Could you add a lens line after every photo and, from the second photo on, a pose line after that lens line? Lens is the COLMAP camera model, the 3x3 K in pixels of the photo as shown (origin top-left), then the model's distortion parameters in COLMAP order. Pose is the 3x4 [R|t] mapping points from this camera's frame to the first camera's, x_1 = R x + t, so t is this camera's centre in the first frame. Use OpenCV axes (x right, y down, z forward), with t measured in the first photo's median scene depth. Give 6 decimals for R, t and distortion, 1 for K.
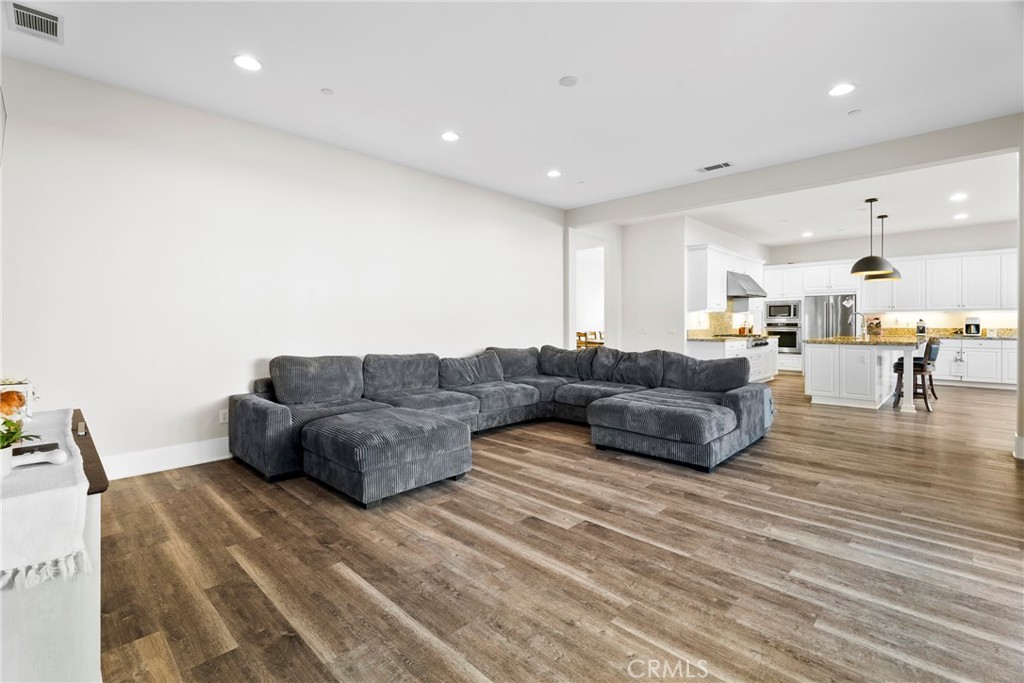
lens RADIAL K [[464.5, 0, 508.8], [0, 464.5, 325.7], [0, 0, 1]] dist [0.003867, -0.000451]
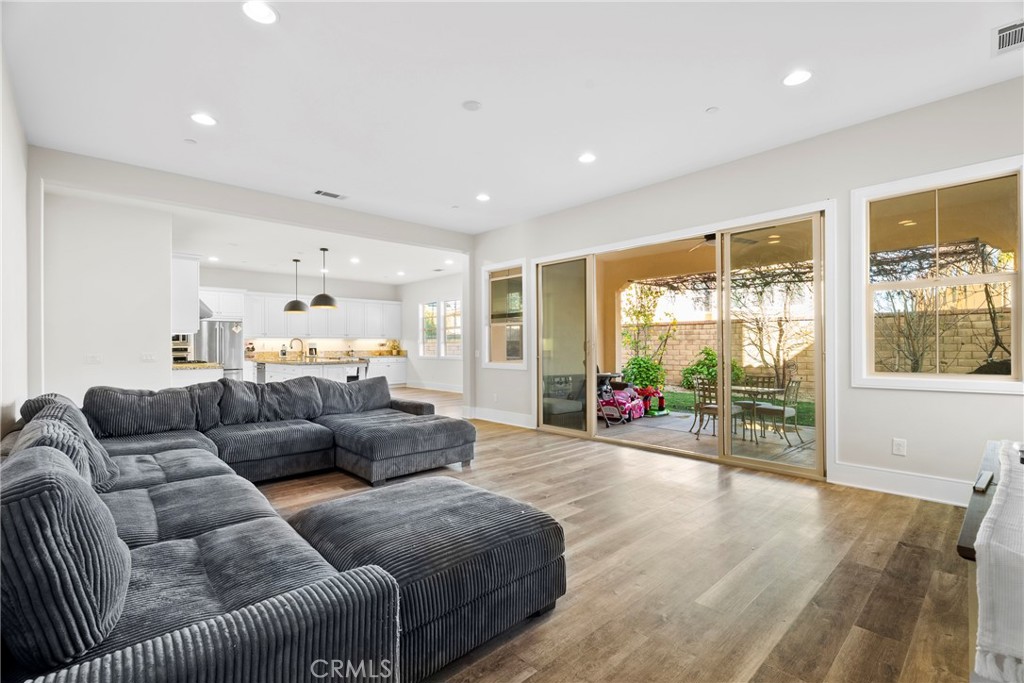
lens RADIAL K [[458.7, 0, 512.0], [0, 458.7, 341.5], [0, 0, 1]] dist [-0.000158, 0.000014]
pose [[0.044239, 0.010665, 0.998964, -0.343581], [0.011393, 0.999873, -0.011179, -0.000785], [-0.998956, 0.011875, 0.044111, 0.349736]]
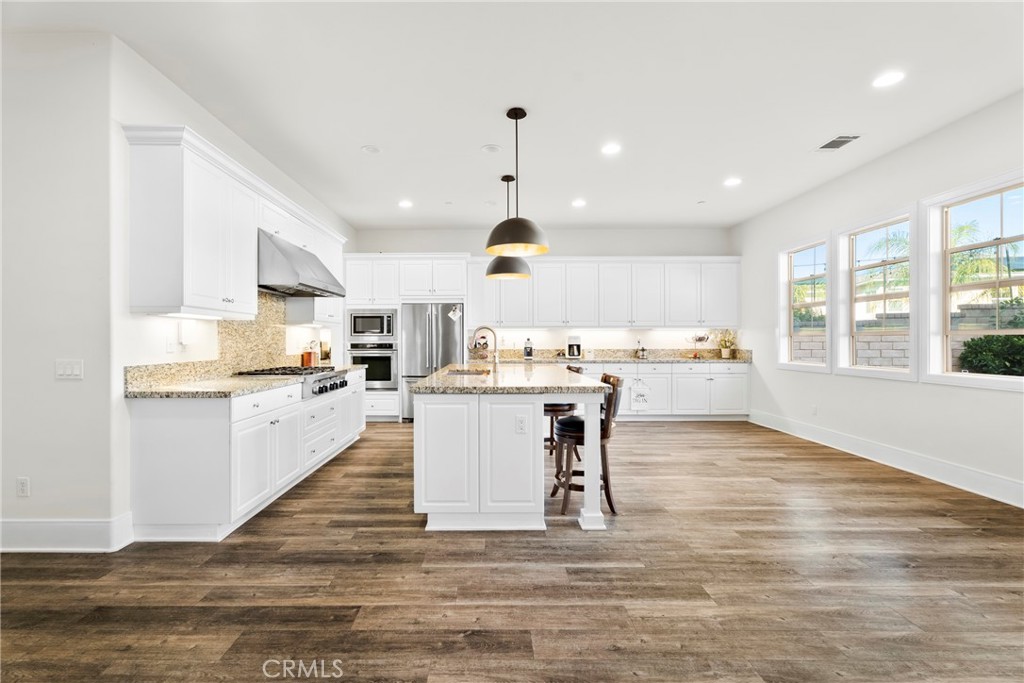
lens RADIAL K [[467.0, 0, 488.5], [0, 467.0, 340.9], [0, 0, 1]] dist [0.000973, 0.000000]
pose [[0.719557, -0.001375, 0.694432, 0.307041], [0.005188, 0.999981, -0.003397, -0.007531], [-0.694414, 0.006047, 0.719551, 0.509170]]
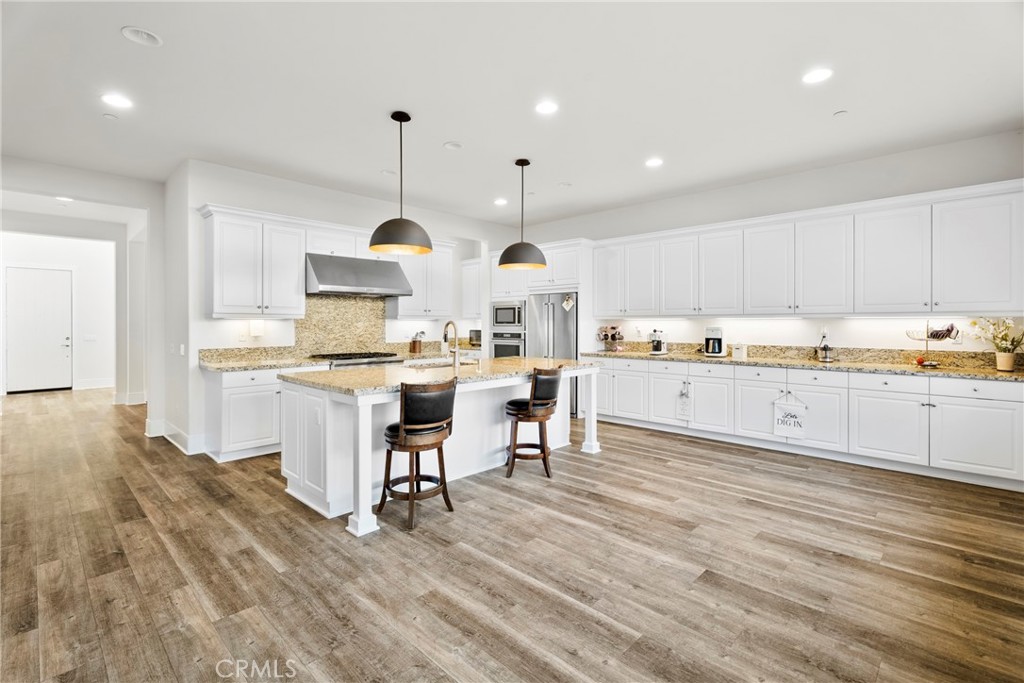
lens RADIAL K [[464.5, 0, 508.8], [0, 464.5, 325.7], [0, 0, 1]] dist [0.003867, -0.000451]
pose [[0.999984, 0.000382, 0.005710, 0.713504], [-0.000386, 1.000000, 0.000584, -0.020787], [-0.005710, -0.000586, 0.999984, 0.363839]]
